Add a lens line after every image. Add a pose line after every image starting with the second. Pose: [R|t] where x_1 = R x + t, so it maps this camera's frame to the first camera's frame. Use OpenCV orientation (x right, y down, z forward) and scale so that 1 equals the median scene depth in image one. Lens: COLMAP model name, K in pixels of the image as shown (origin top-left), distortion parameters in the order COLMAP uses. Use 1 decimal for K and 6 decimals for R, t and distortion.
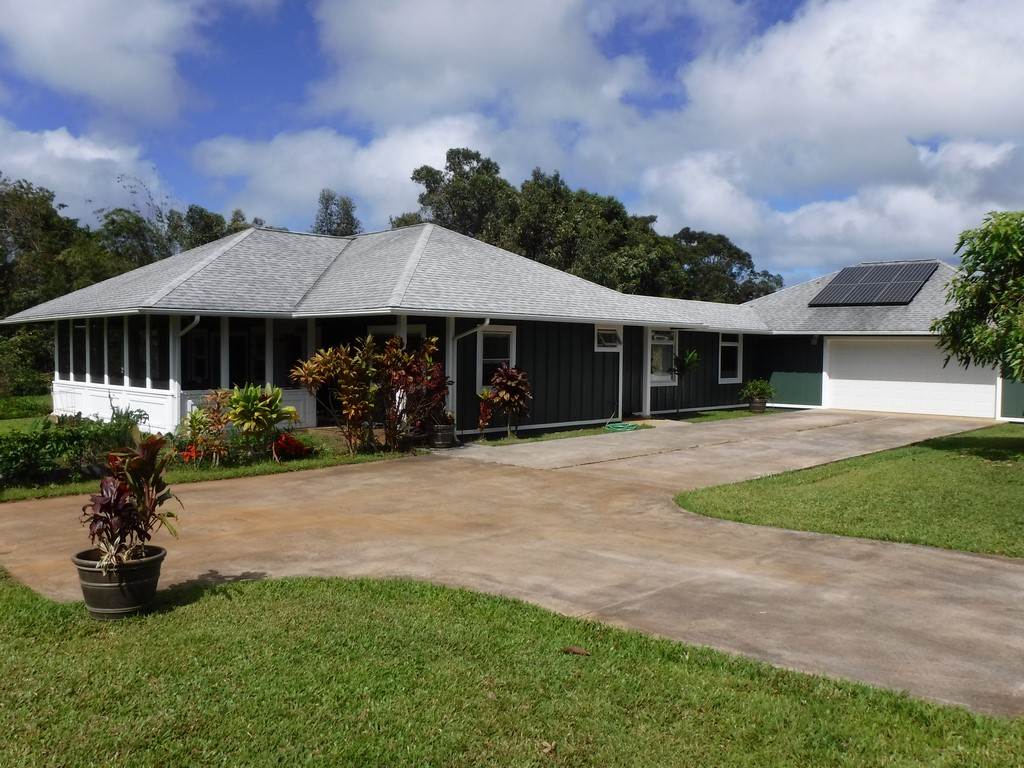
lens RADIAL K [[851.0, 0, 512.0], [0, 851.0, 384.0], [0, 0, 1]] dist [-0.082064, 0.036741]
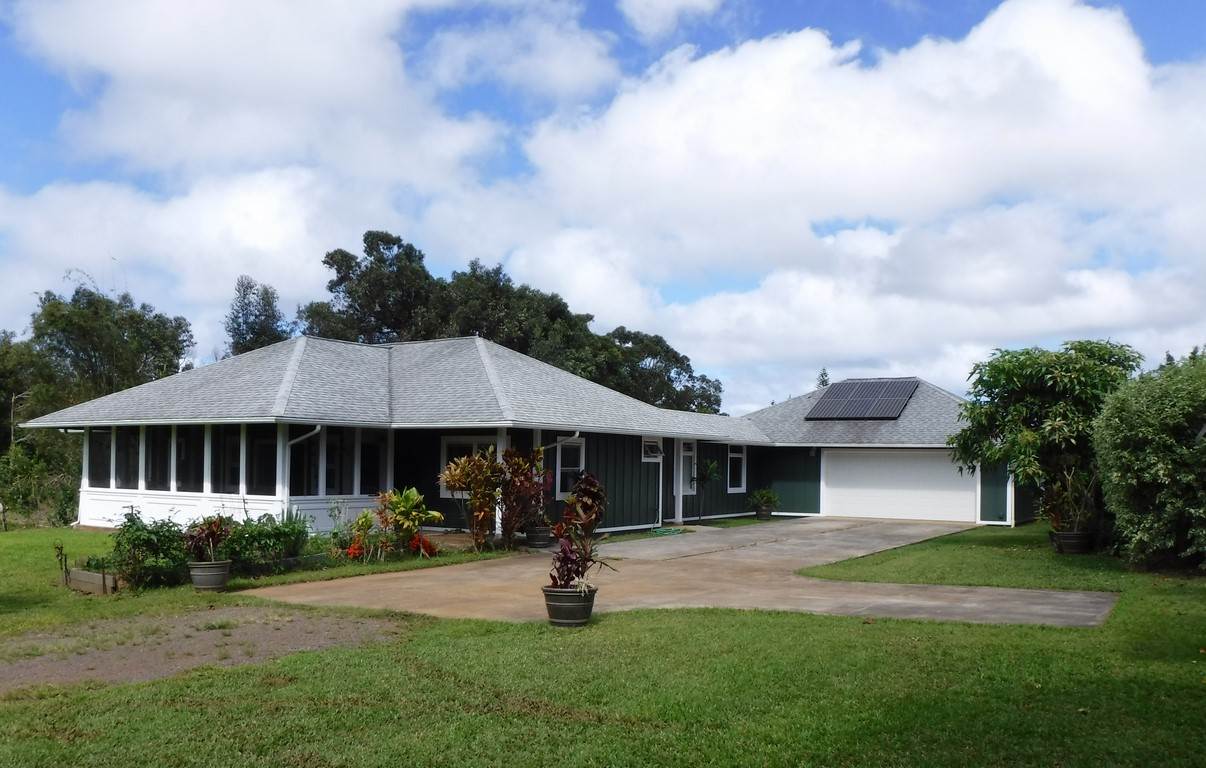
lens RADIAL K [[1007.4, 0, 602.5], [0, 1007.4, 459.2], [0, 0, 1]] dist [-0.079557, 0.000389]
pose [[0.976844, 0.005733, 0.213874, -0.167403], [0.003233, 0.999131, -0.041547, 0.008827], [-0.213927, 0.041277, 0.975977, -0.176219]]
